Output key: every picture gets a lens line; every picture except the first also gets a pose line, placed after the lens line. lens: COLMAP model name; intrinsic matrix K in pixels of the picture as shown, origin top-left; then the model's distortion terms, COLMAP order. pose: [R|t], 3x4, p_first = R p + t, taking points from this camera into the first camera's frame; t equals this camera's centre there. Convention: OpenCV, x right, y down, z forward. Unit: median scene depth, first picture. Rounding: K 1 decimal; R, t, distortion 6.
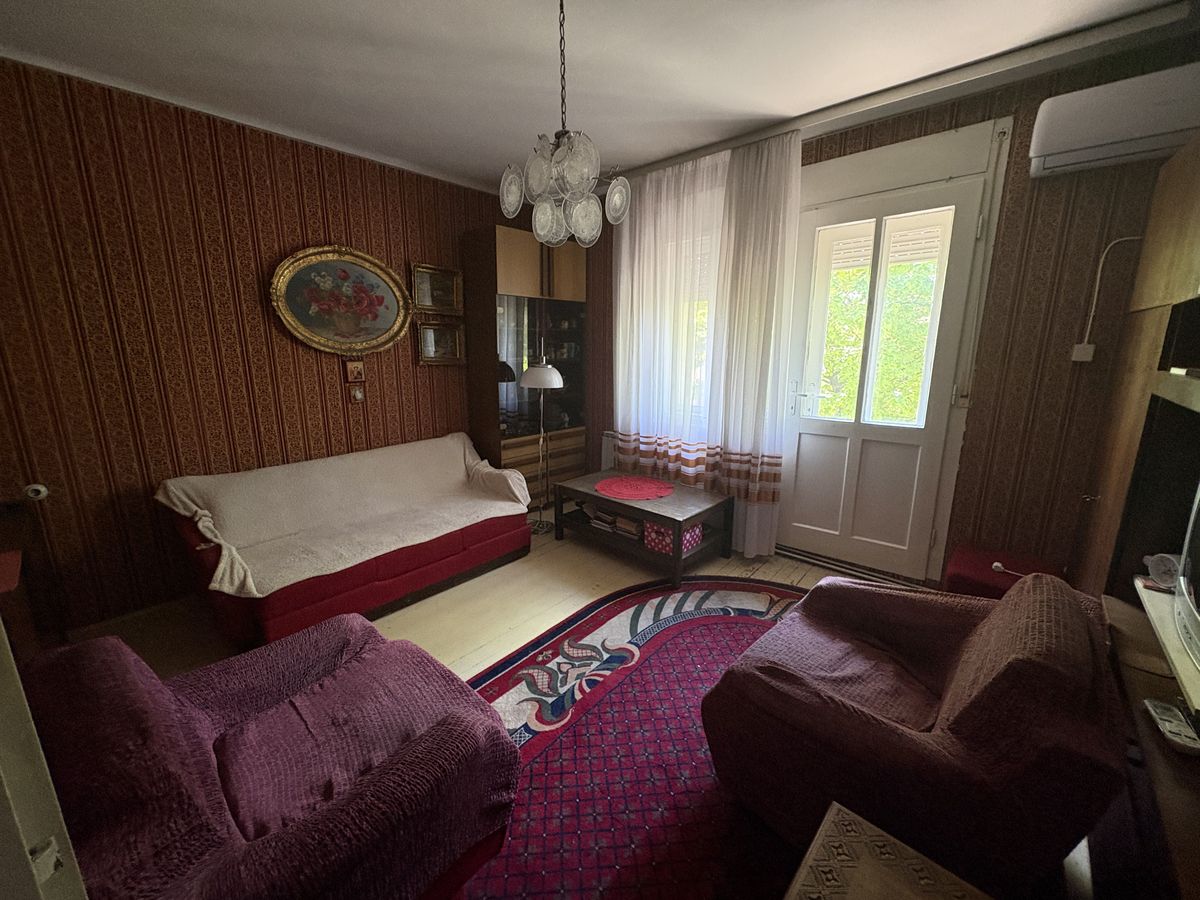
lens RADIAL K [[476.8, 0, 600.2], [0, 476.8, 452.9], [0, 0, 1]] dist [-0.000962, 0.000196]
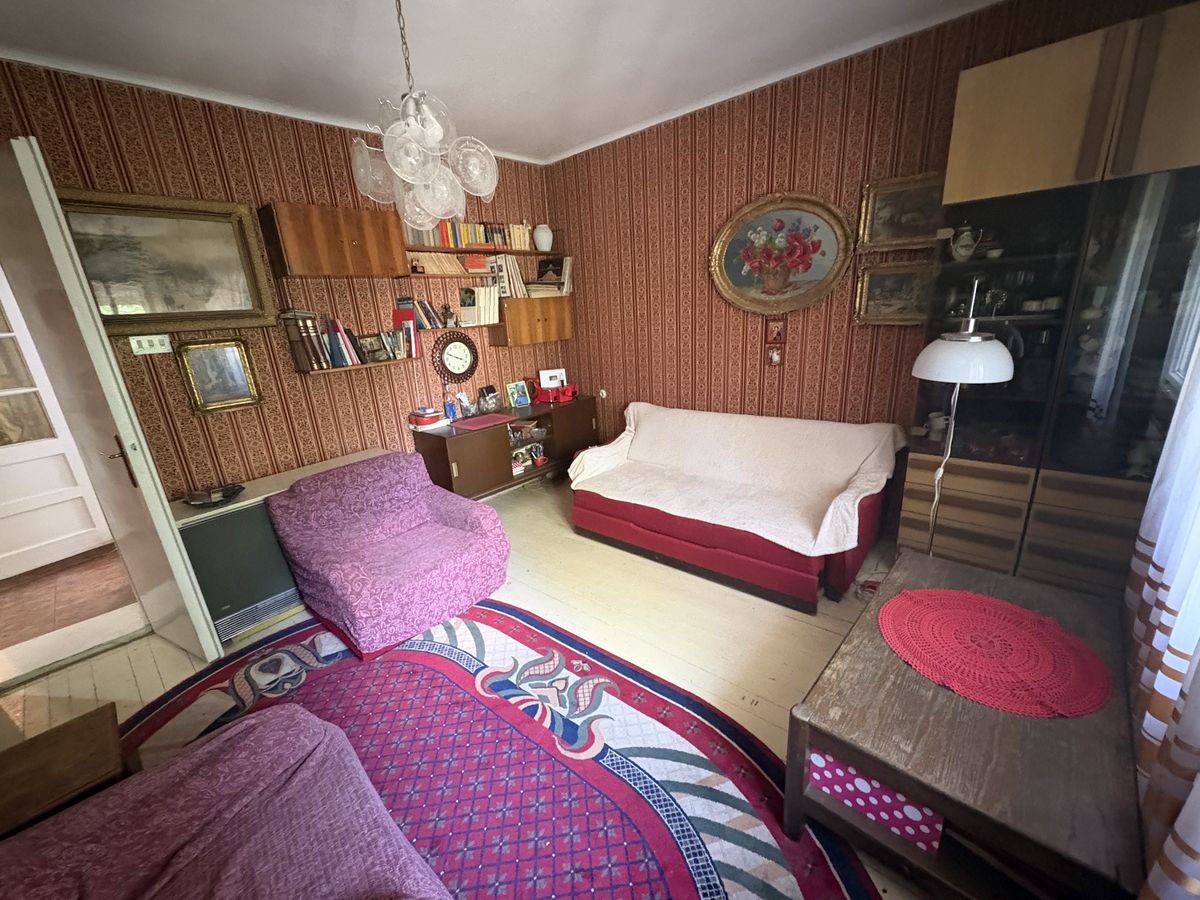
lens RADIAL K [[476.8, 0, 600.2], [0, 476.8, 452.9], [0, 0, 1]] dist [-0.000962, 0.000196]
pose [[0.001008, 0.295236, -0.955424, 0.552217], [-0.152525, 0.944291, 0.291635, -0.204745], [0.988299, 0.145432, 0.045982, 0.800628]]
